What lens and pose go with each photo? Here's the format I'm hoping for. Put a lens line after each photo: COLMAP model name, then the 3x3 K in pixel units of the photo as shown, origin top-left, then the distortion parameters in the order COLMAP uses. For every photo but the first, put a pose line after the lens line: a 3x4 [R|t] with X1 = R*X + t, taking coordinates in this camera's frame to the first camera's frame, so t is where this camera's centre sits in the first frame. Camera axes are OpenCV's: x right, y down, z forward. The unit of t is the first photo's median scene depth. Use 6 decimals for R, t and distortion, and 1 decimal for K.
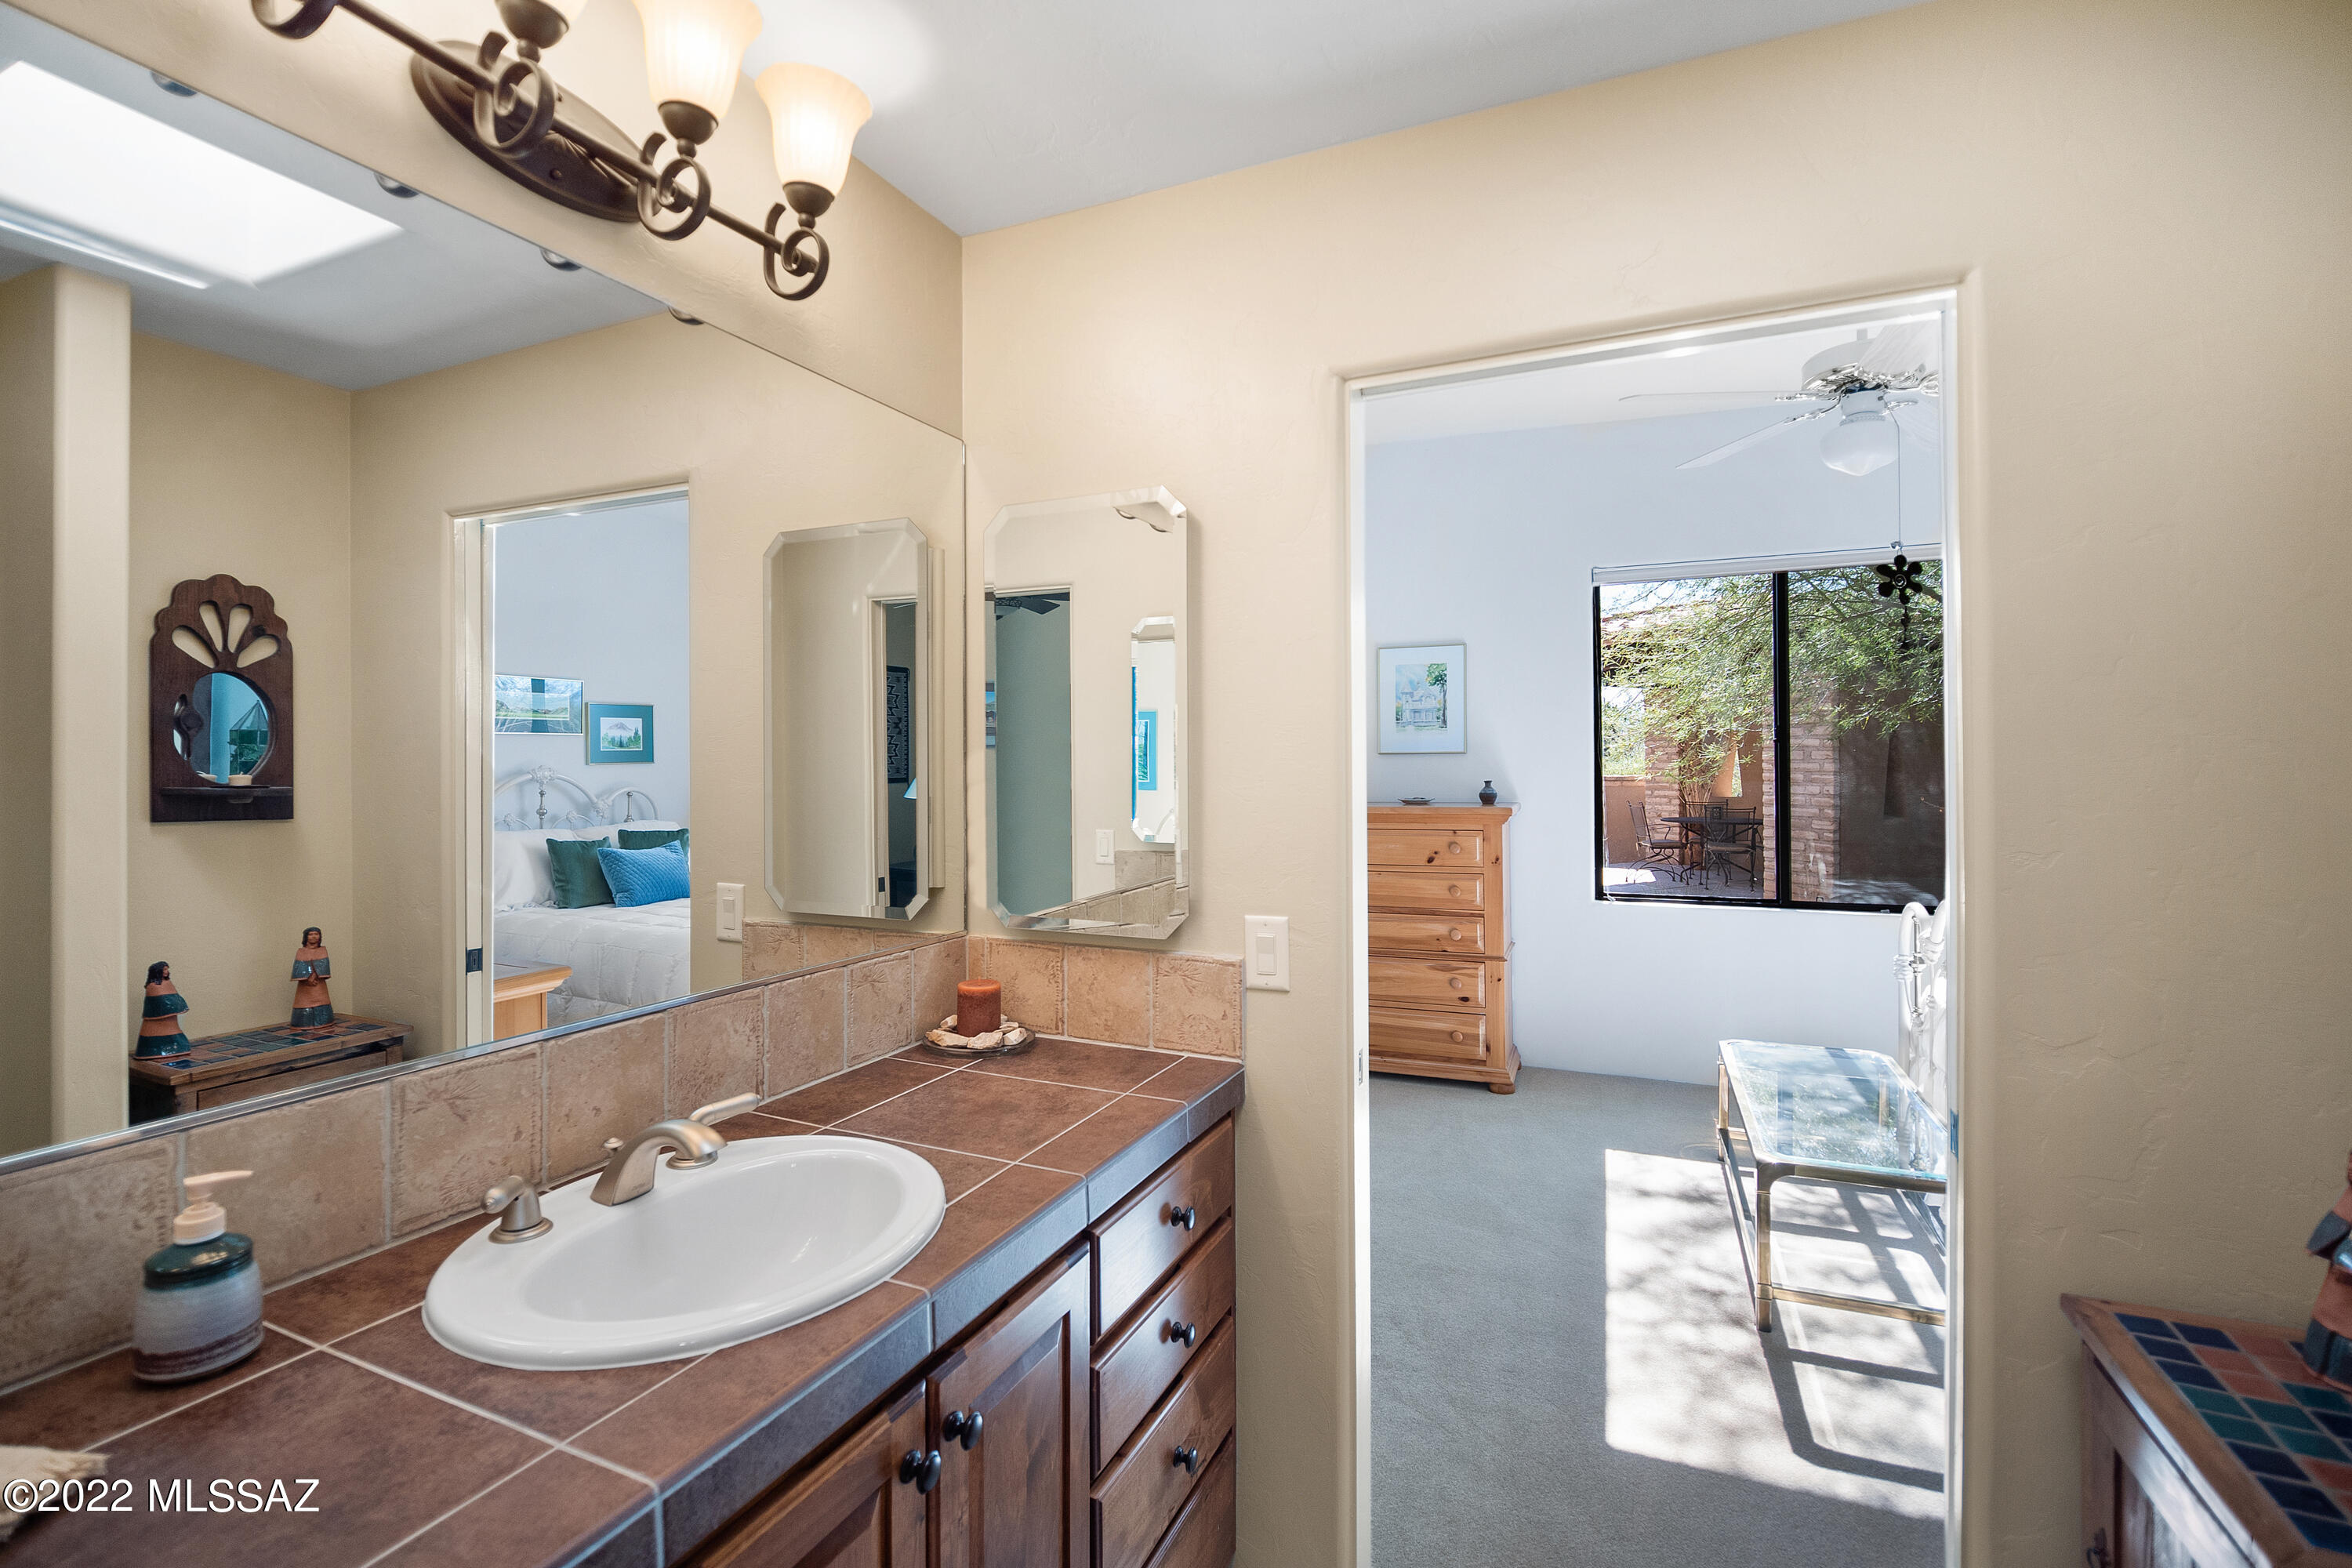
lens RADIAL K [[1067.1, 0, 1165.3], [0, 1067.1, 764.2], [0, 0, 1]] dist [0.000617, 0.000067]
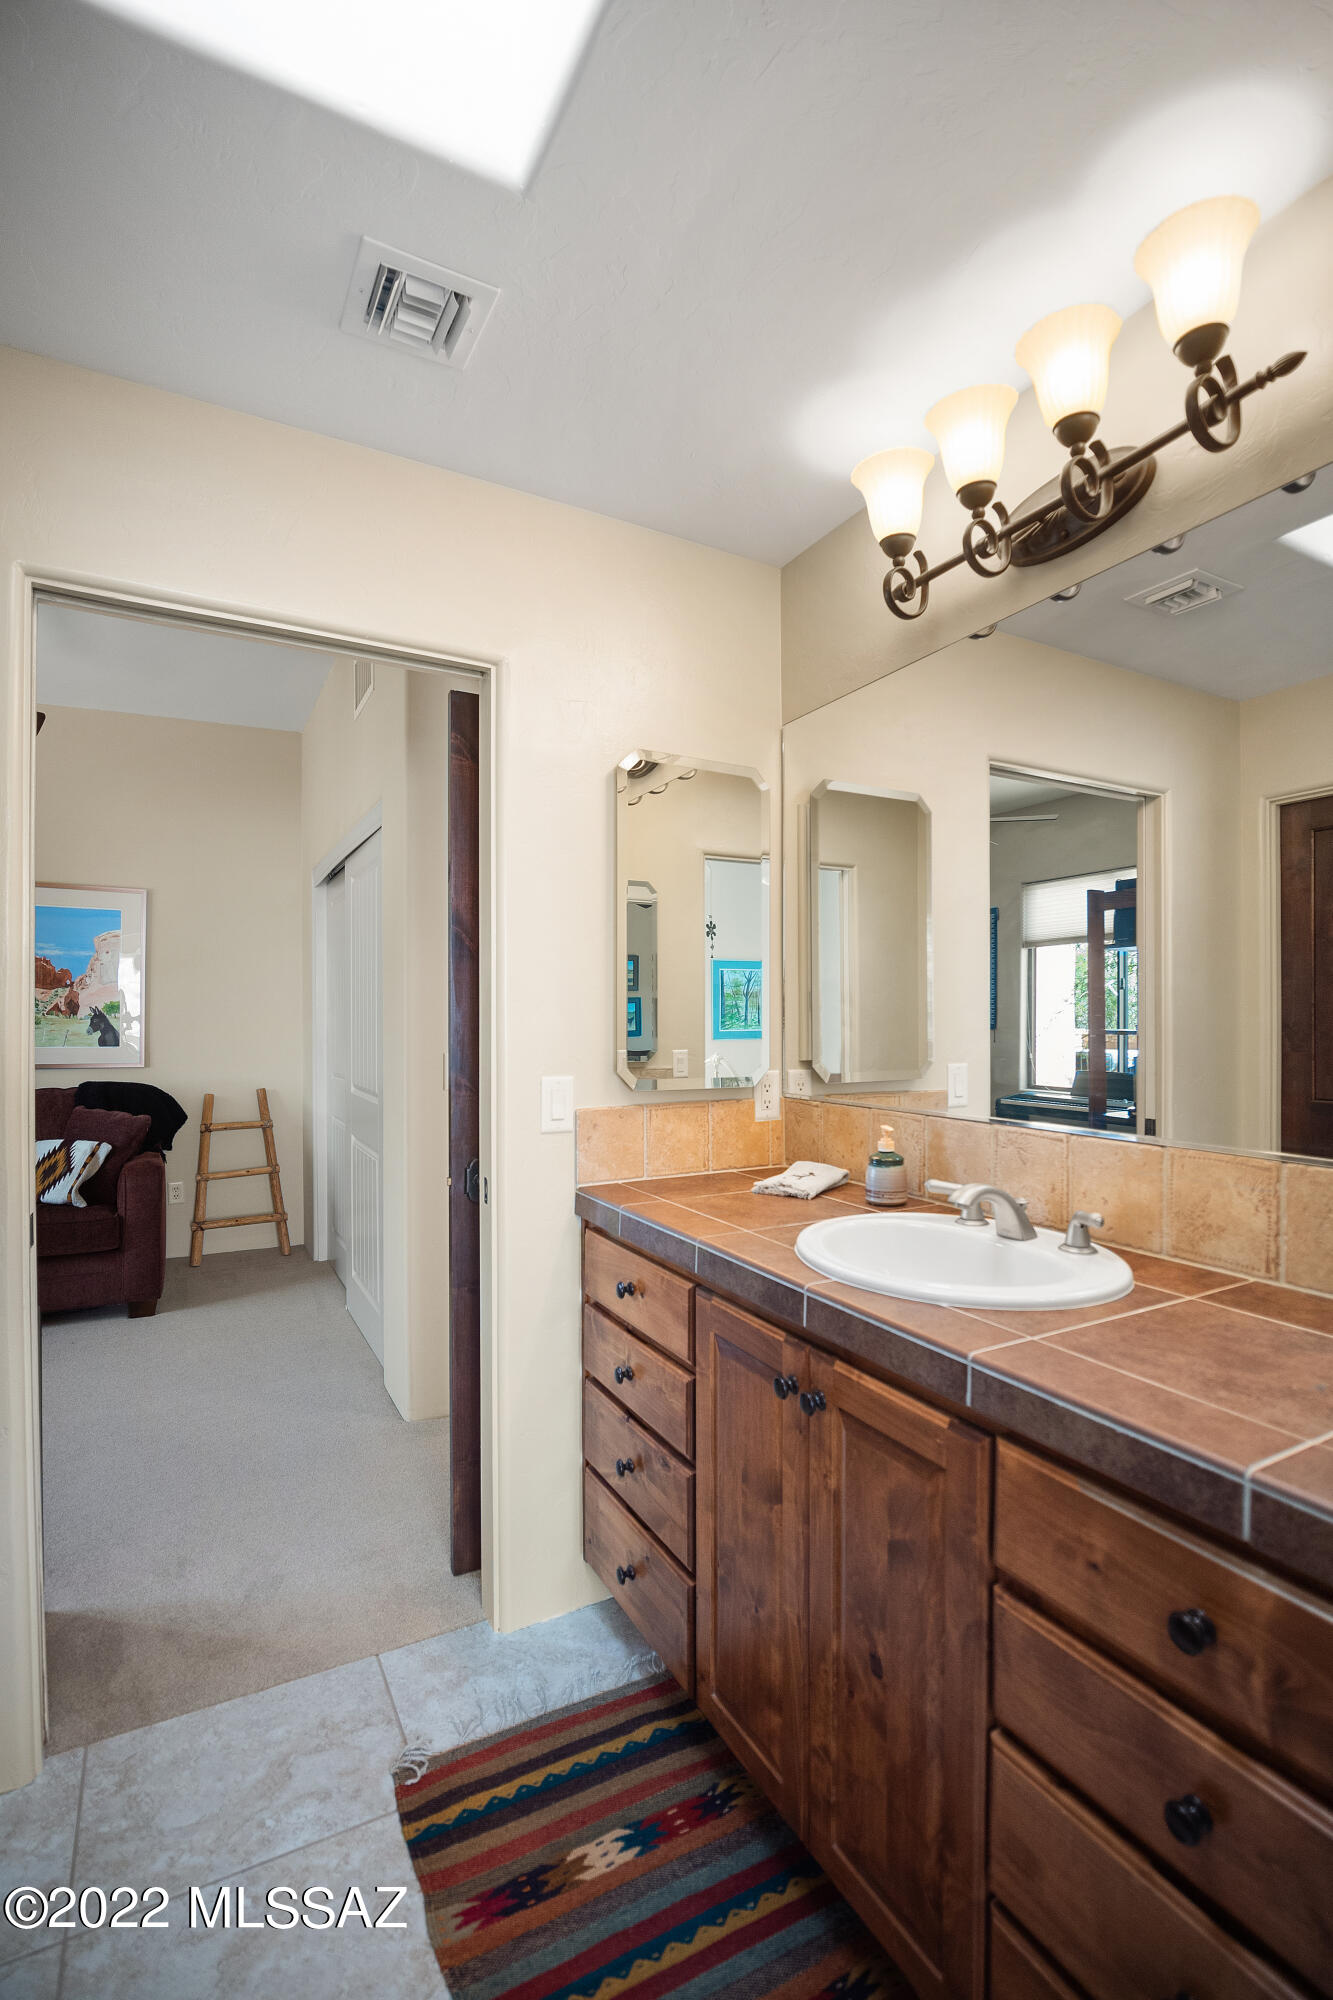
lens RADIAL K [[907.4, 0, 658.0], [0, 907.4, 1017.3], [0, 0, 1]] dist [0.000617, 0.000067]
pose [[-0.604166, -0.000651, -0.796858, 0.611342], [-0.002718, 0.999996, 0.001244, 0.087328], [0.796854, 0.002917, -0.604165, 1.096283]]
